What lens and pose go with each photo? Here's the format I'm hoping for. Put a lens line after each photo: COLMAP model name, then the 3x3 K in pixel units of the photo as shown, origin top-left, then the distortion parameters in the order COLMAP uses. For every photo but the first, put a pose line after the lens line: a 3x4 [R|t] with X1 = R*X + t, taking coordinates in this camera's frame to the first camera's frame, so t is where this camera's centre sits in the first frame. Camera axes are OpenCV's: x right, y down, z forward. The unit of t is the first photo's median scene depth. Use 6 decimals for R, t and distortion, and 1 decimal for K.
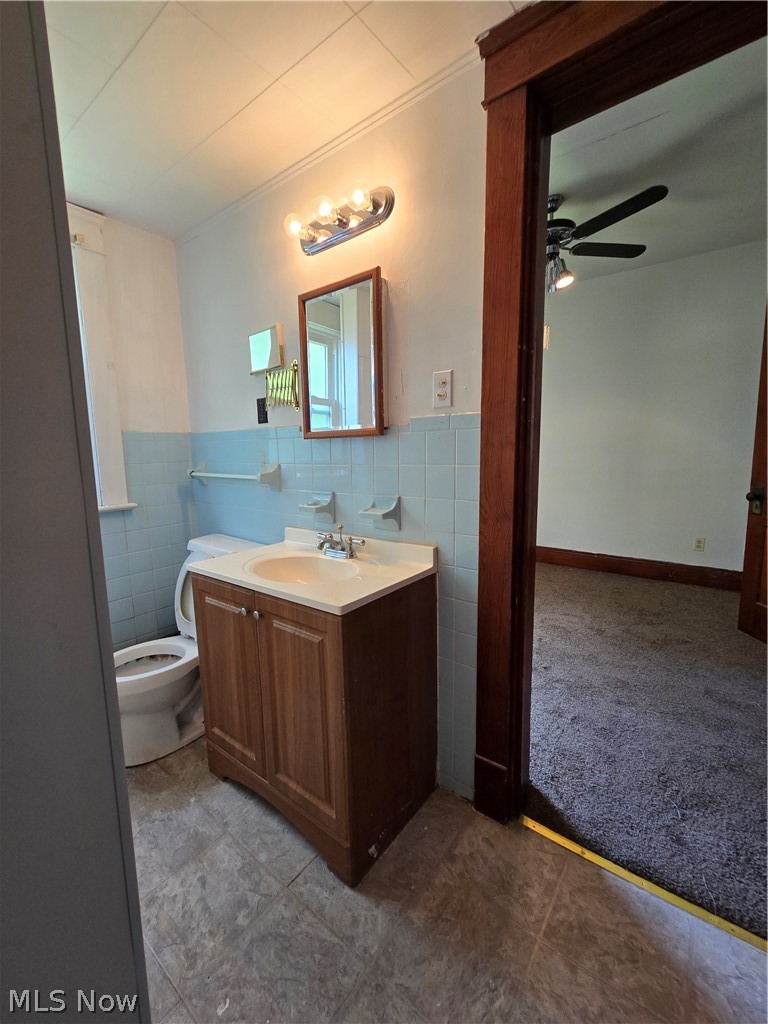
lens RADIAL K [[422.1, 0, 385.8], [0, 422.1, 508.2], [0, 0, 1]] dist [-0.000623, -0.000464]
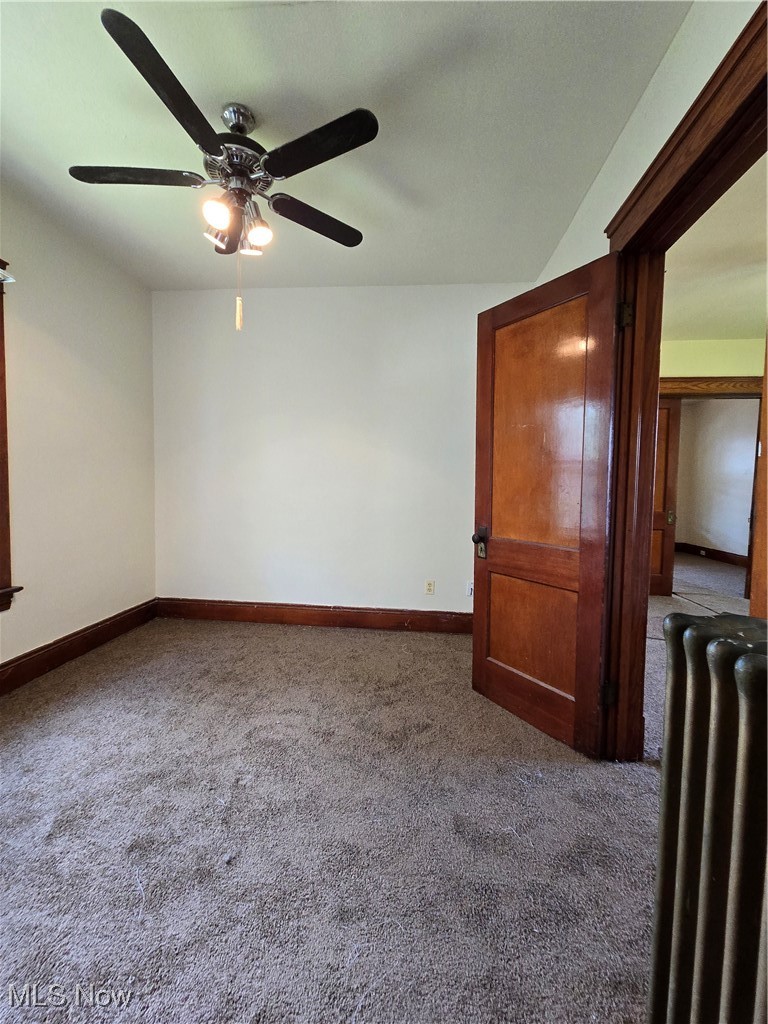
lens RADIAL K [[422.1, 0, 384.3], [0, 422.1, 509.7], [0, 0, 1]] dist [-0.000623, -0.000464]
pose [[0.852283, 0.000690, 0.523080, 0.218367], [0.042191, 0.996650, -0.070059, -0.032364], [-0.521377, 0.081779, 0.849399, 0.318466]]
